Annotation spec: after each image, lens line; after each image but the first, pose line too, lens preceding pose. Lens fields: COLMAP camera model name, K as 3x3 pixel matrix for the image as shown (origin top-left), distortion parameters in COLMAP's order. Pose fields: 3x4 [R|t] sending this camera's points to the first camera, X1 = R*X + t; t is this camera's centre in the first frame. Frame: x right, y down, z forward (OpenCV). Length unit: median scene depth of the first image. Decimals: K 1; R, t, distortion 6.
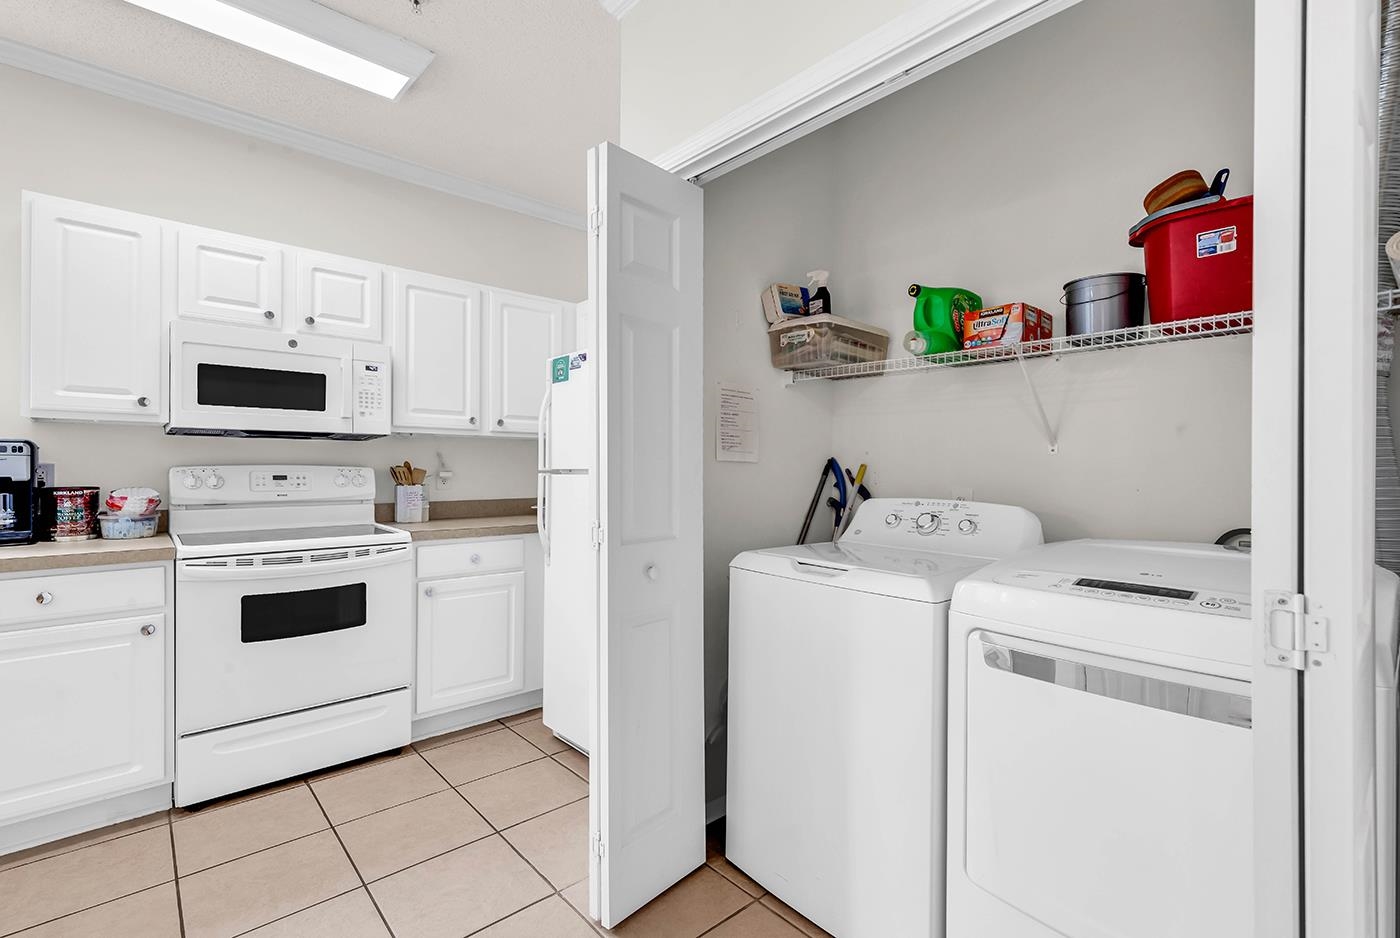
lens RADIAL K [[643.3, 0, 737.7], [0, 643.3, 470.3], [0, 0, 1]] dist [0.002733, 0.000030]
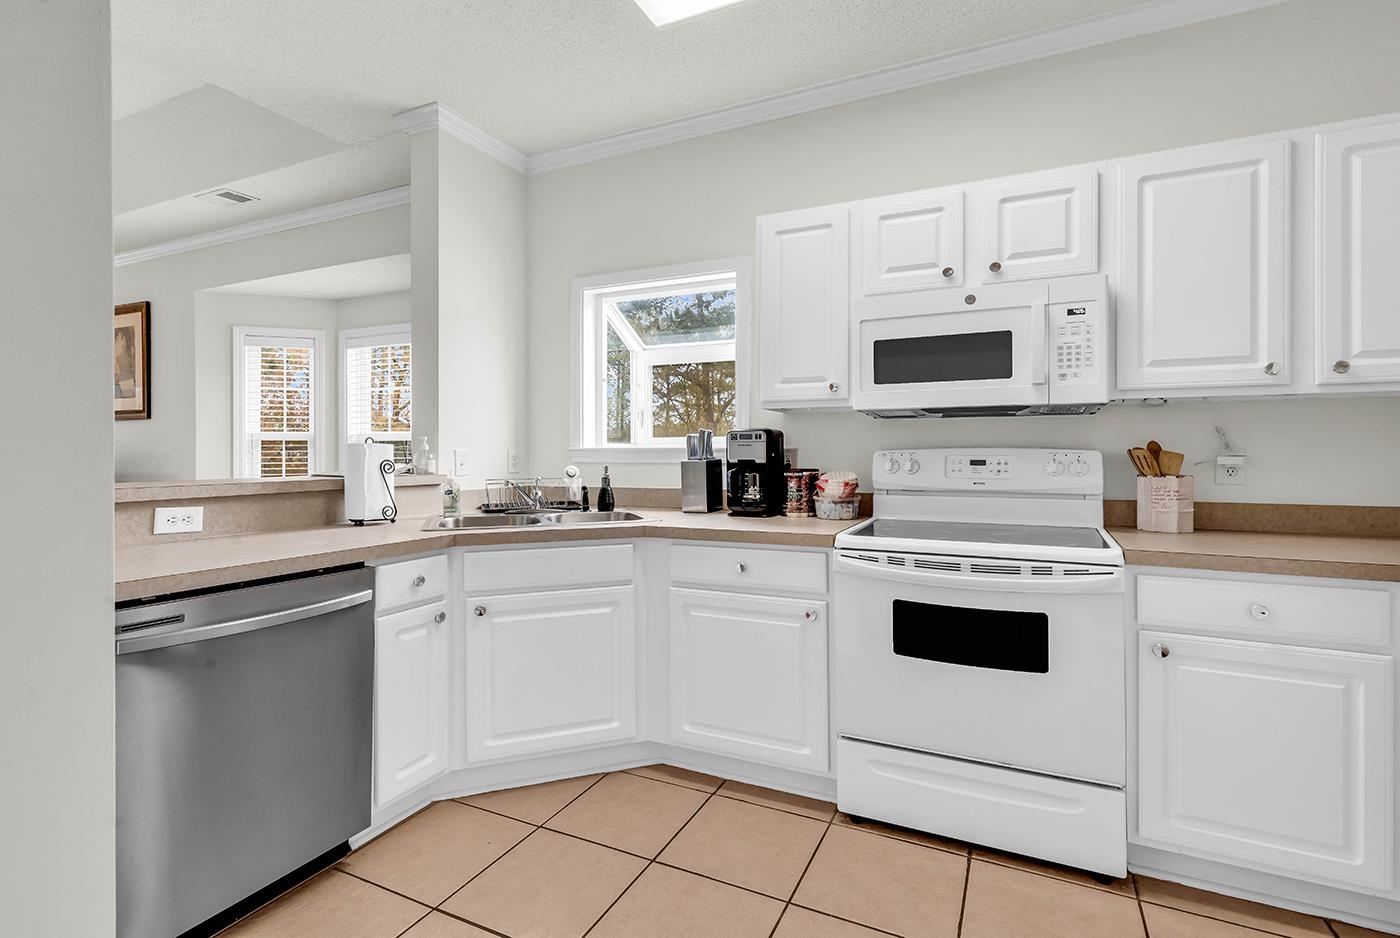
lens RADIAL K [[643.3, 0, 650.1], [0, 643.3, 449.7], [0, 0, 1]] dist [0.002733, 0.000030]
pose [[0.310948, -0.005498, -0.950411, -0.039597], [0.000300, 0.999984, -0.005687, -0.001192], [0.950427, 0.001483, 0.310944, 0.346134]]
